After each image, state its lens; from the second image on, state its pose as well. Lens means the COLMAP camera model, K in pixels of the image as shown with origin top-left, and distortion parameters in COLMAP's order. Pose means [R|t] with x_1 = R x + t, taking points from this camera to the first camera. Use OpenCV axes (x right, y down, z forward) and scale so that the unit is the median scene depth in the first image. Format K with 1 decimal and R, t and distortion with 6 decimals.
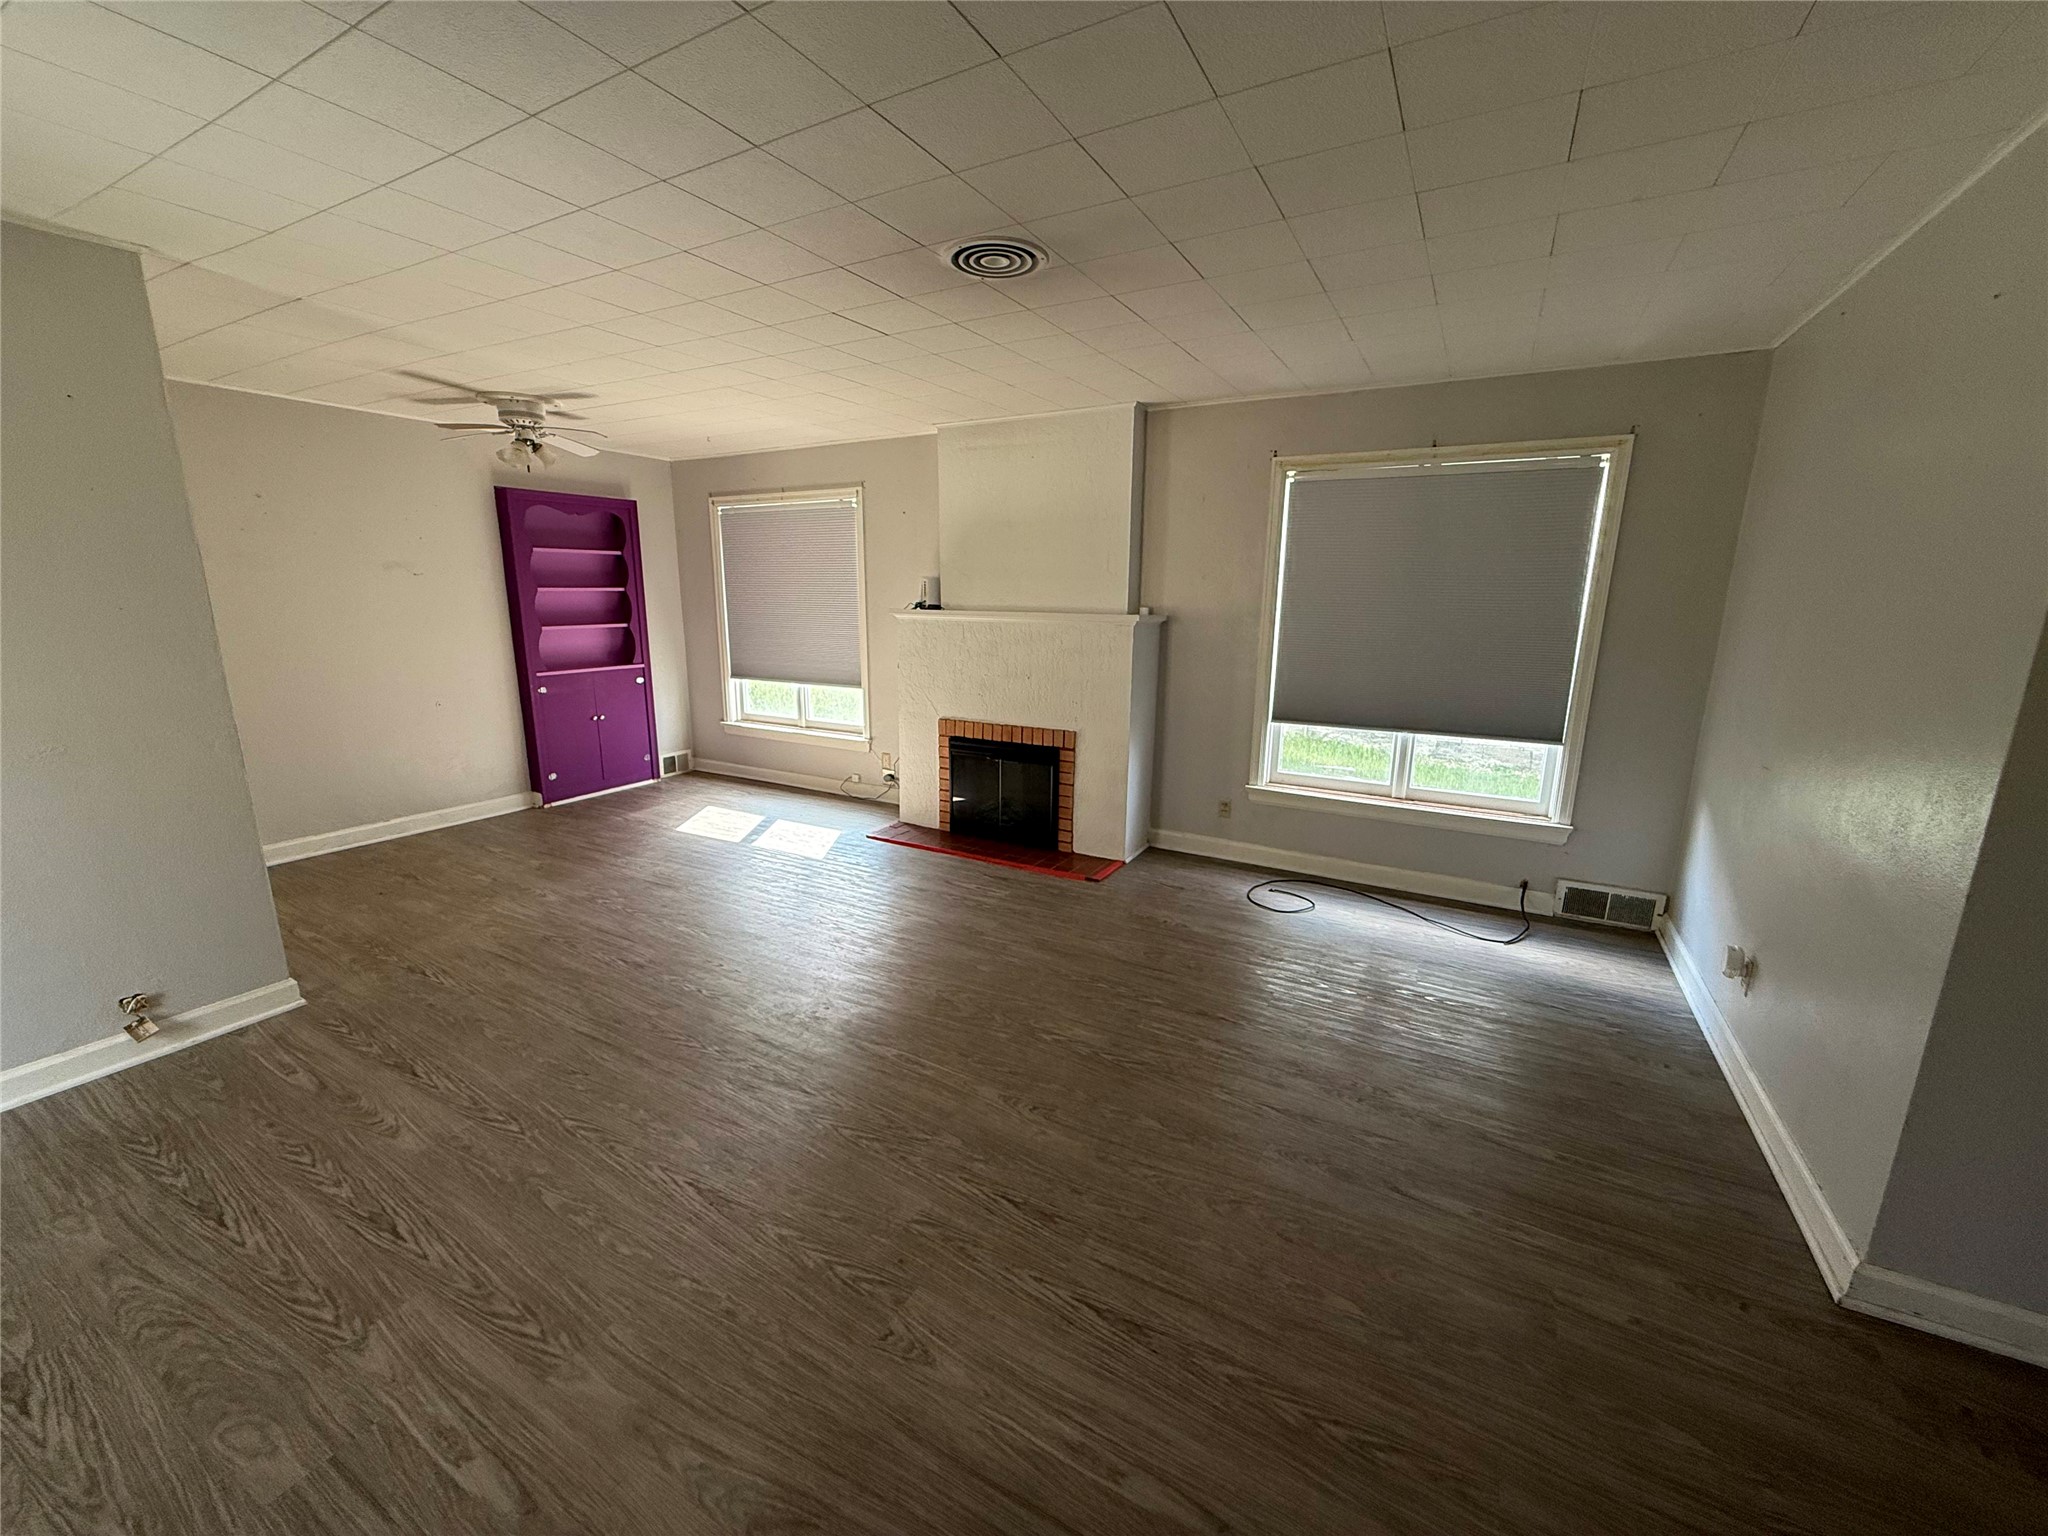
lens RADIAL K [[812.9, 0, 1017.9], [0, 812.9, 774.4], [0, 0, 1]] dist [-0.001020, 0.000308]
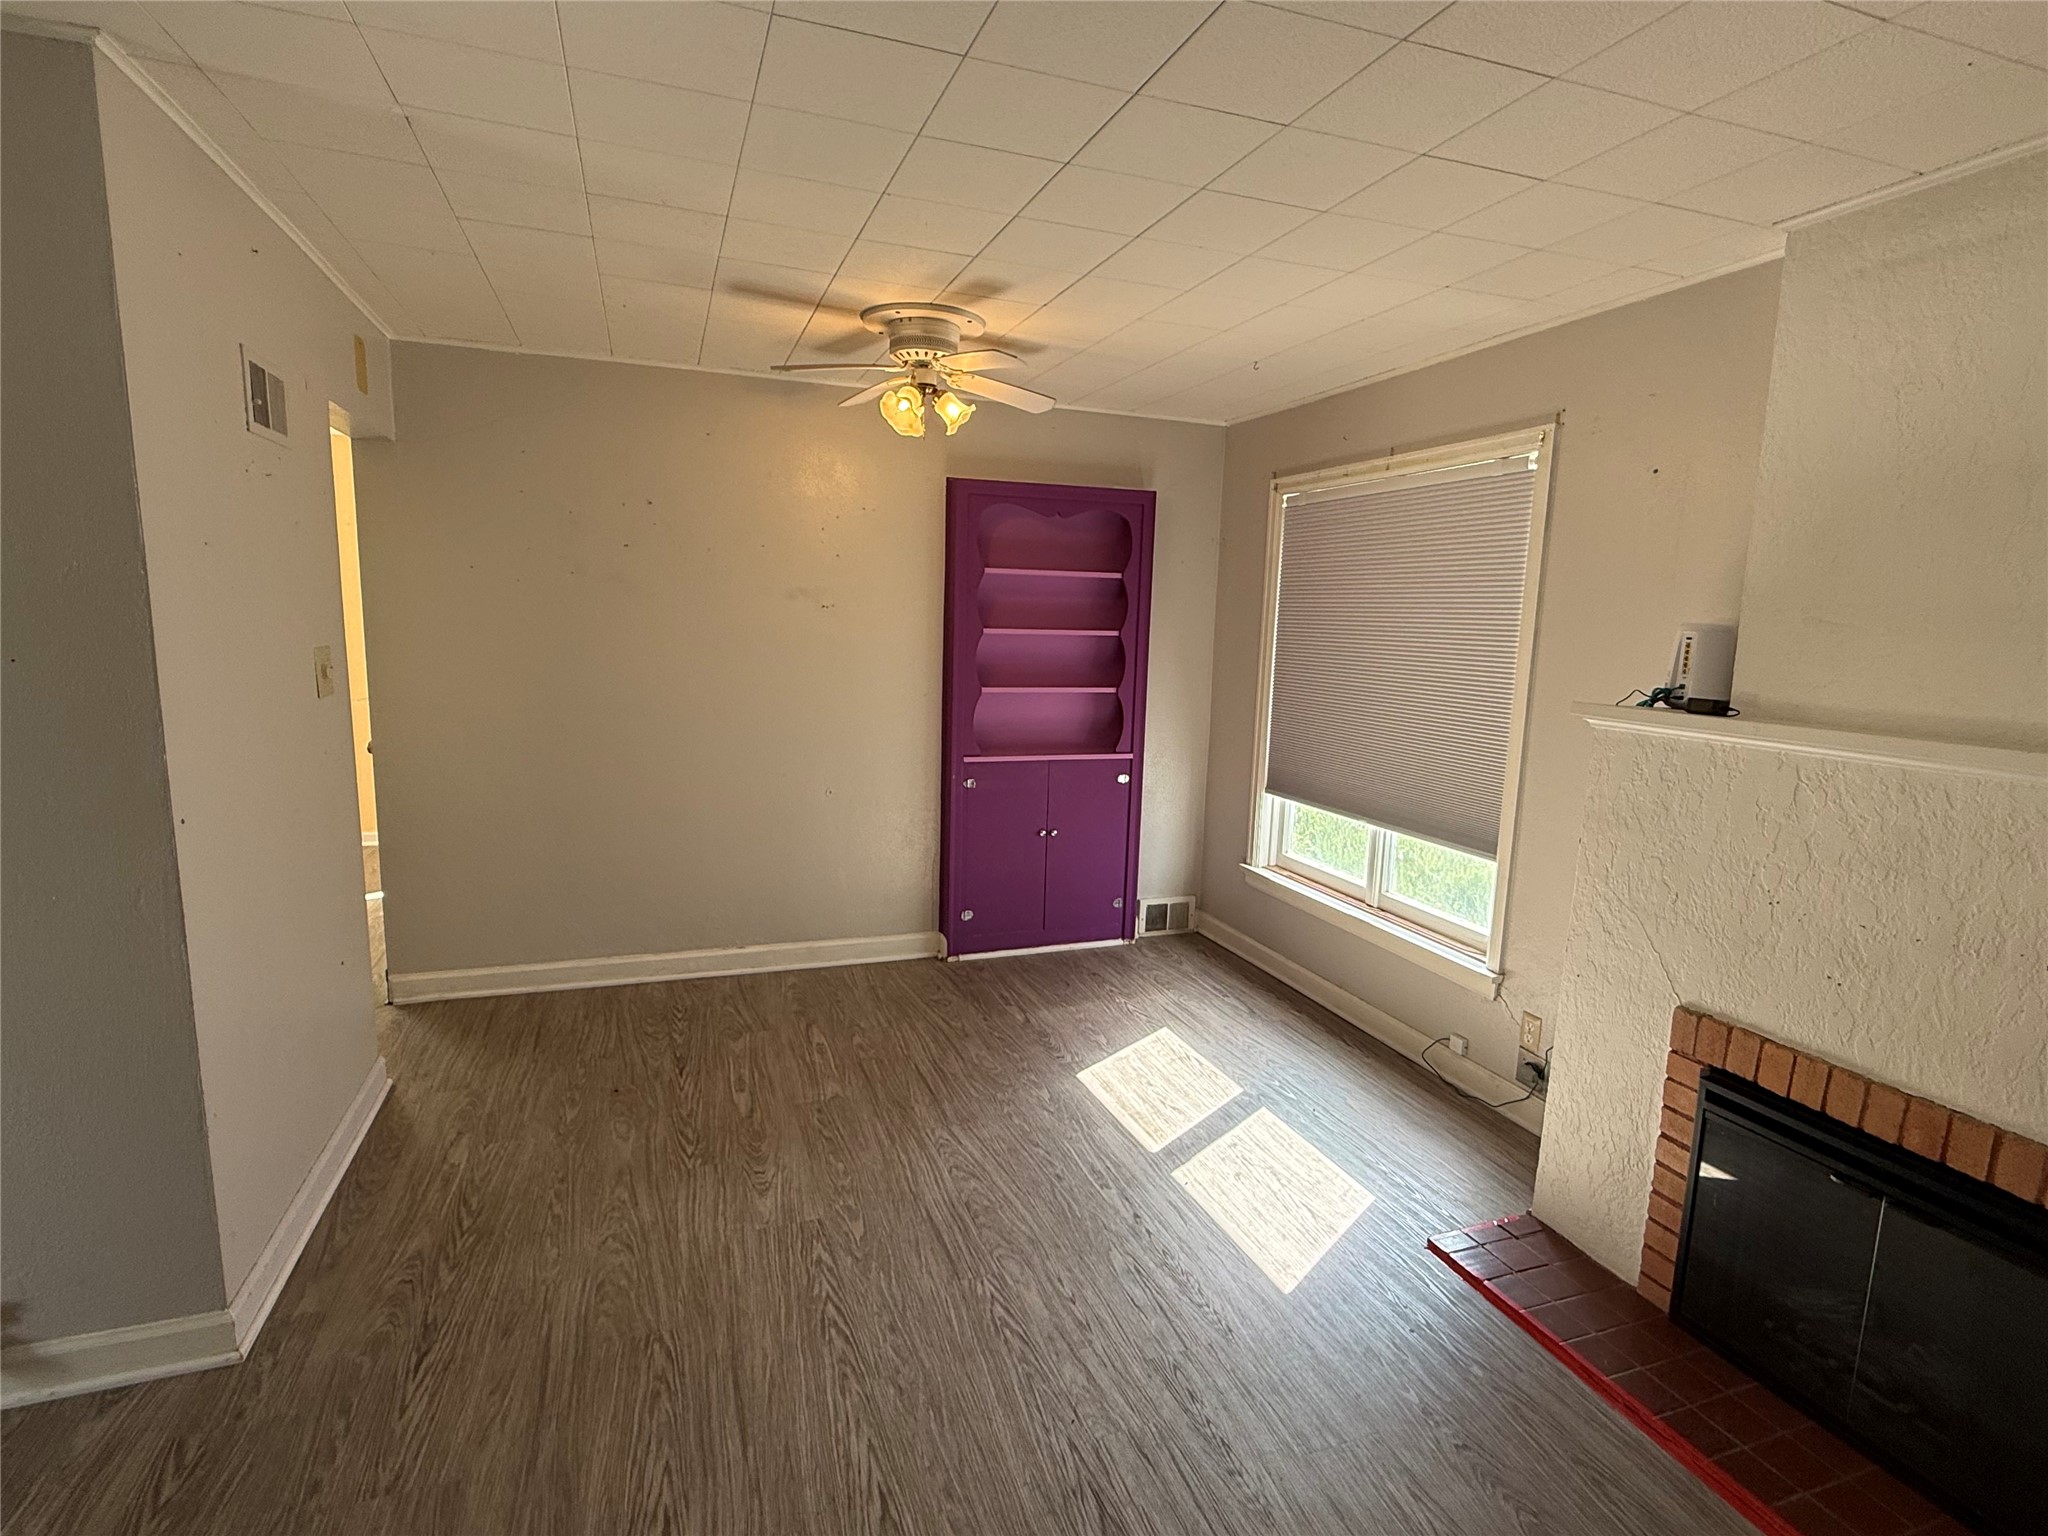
lens RADIAL K [[1016.7, 0, 1021.3], [0, 1016.7, 764.9], [0, 0, 1]] dist [-0.000516, 0.000309]
pose [[0.759587, 0.109952, -0.641044, -0.040388], [-0.166507, 0.985636, -0.028240, -0.114362], [0.628731, 0.128189, 0.766984, 0.450369]]
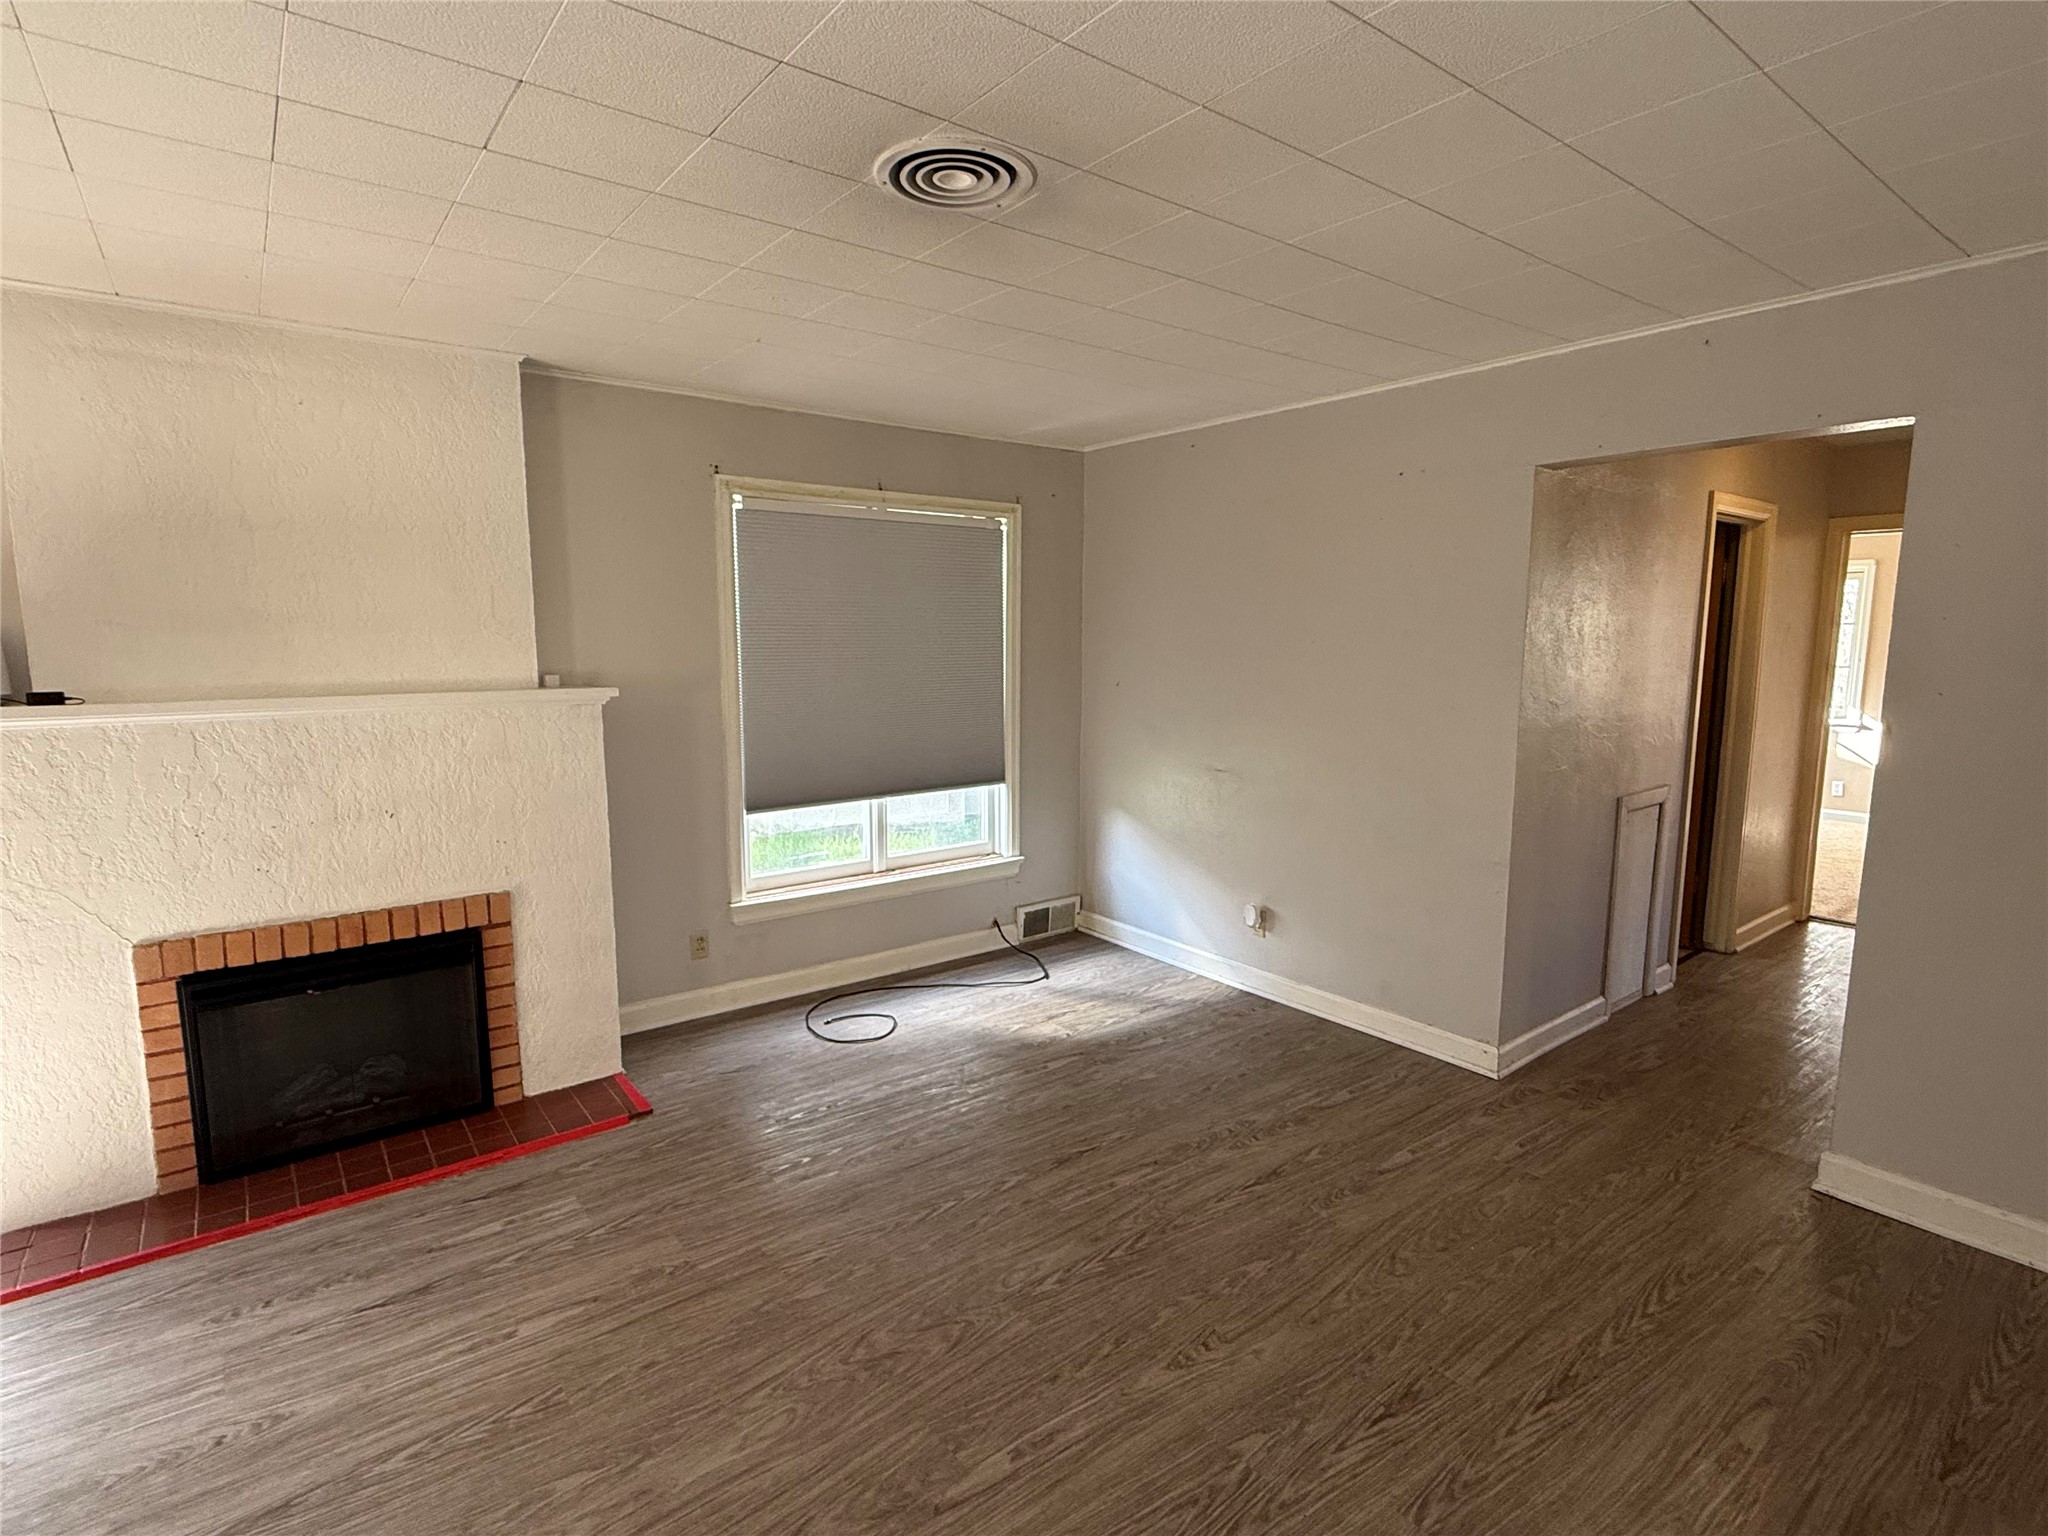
lens RADIAL K [[1016.7, 0, 1026.1], [0, 1016.7, 766.1], [0, 0, 1]] dist [-0.000516, 0.000309]
pose [[0.385427, -0.130282, 0.913495, -0.402008], [0.209262, 0.976530, 0.050979, -0.091574], [-0.898697, 0.171512, 0.403644, 0.333610]]
